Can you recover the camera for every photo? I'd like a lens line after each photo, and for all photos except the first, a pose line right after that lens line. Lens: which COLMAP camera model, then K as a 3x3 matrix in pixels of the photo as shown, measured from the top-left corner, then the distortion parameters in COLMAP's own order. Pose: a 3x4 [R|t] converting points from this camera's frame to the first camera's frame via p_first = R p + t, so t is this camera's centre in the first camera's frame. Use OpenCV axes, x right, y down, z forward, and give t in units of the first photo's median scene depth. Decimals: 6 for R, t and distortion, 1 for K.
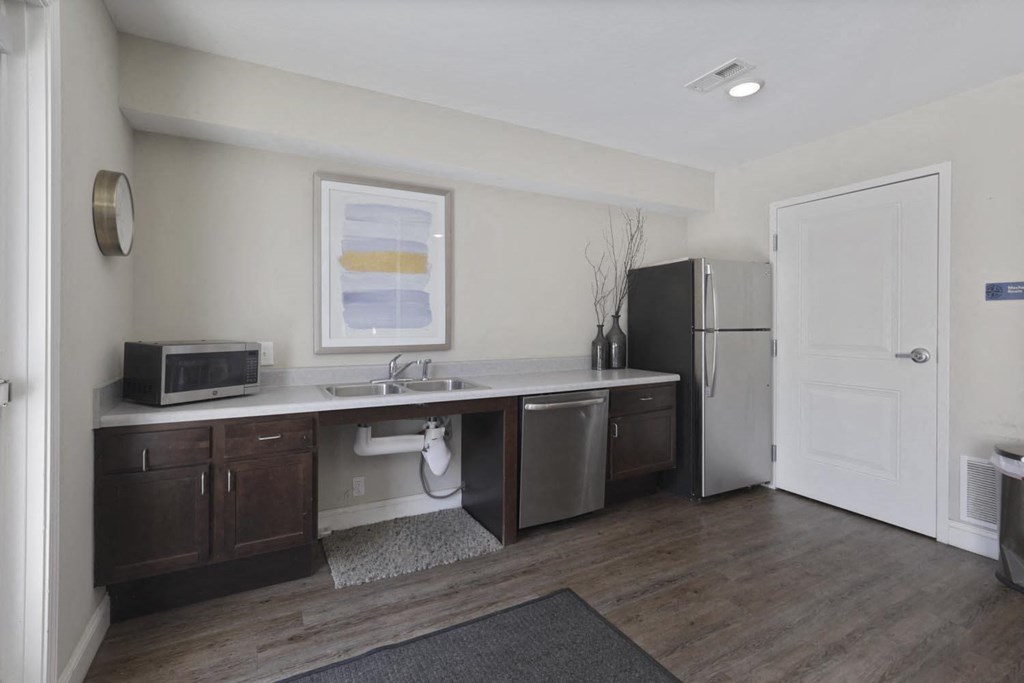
lens RADIAL K [[473.4, 0, 514.9], [0, 473.4, 326.6], [0, 0, 1]] dist [-0.001576, 0.000506]
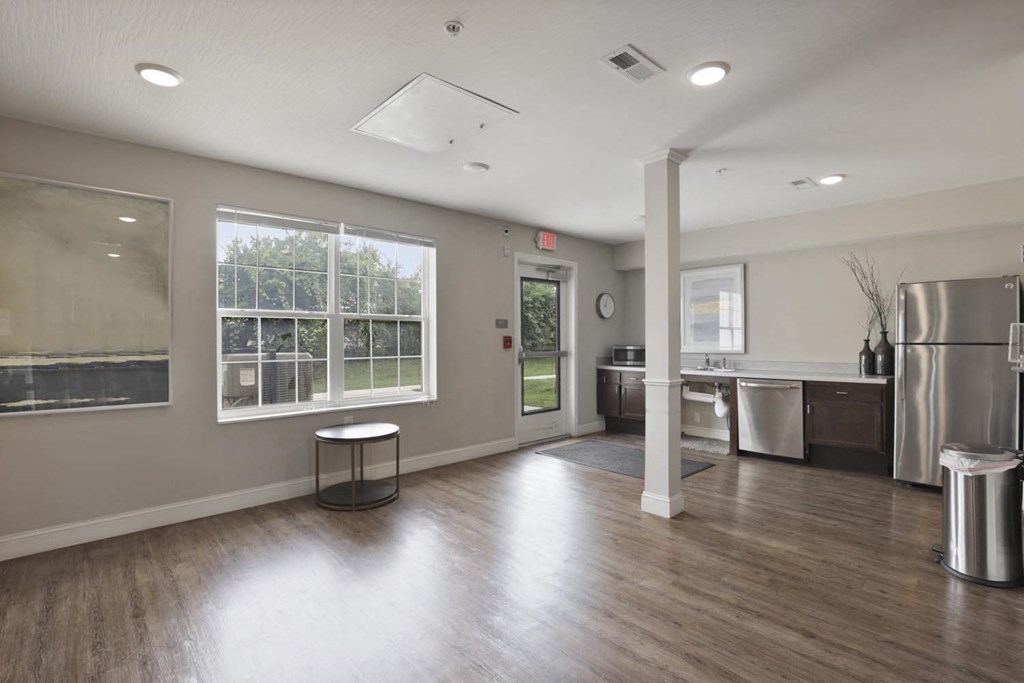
lens RADIAL K [[473.4, 0, 514.9], [0, 473.4, 326.6], [0, 0, 1]] dist [-0.001576, 0.000506]
pose [[0.258303, -0.023585, -0.965776, 1.505839], [-0.009399, 0.999593, -0.026924, 0.004757], [0.966018, 0.016032, 0.257976, -0.317339]]
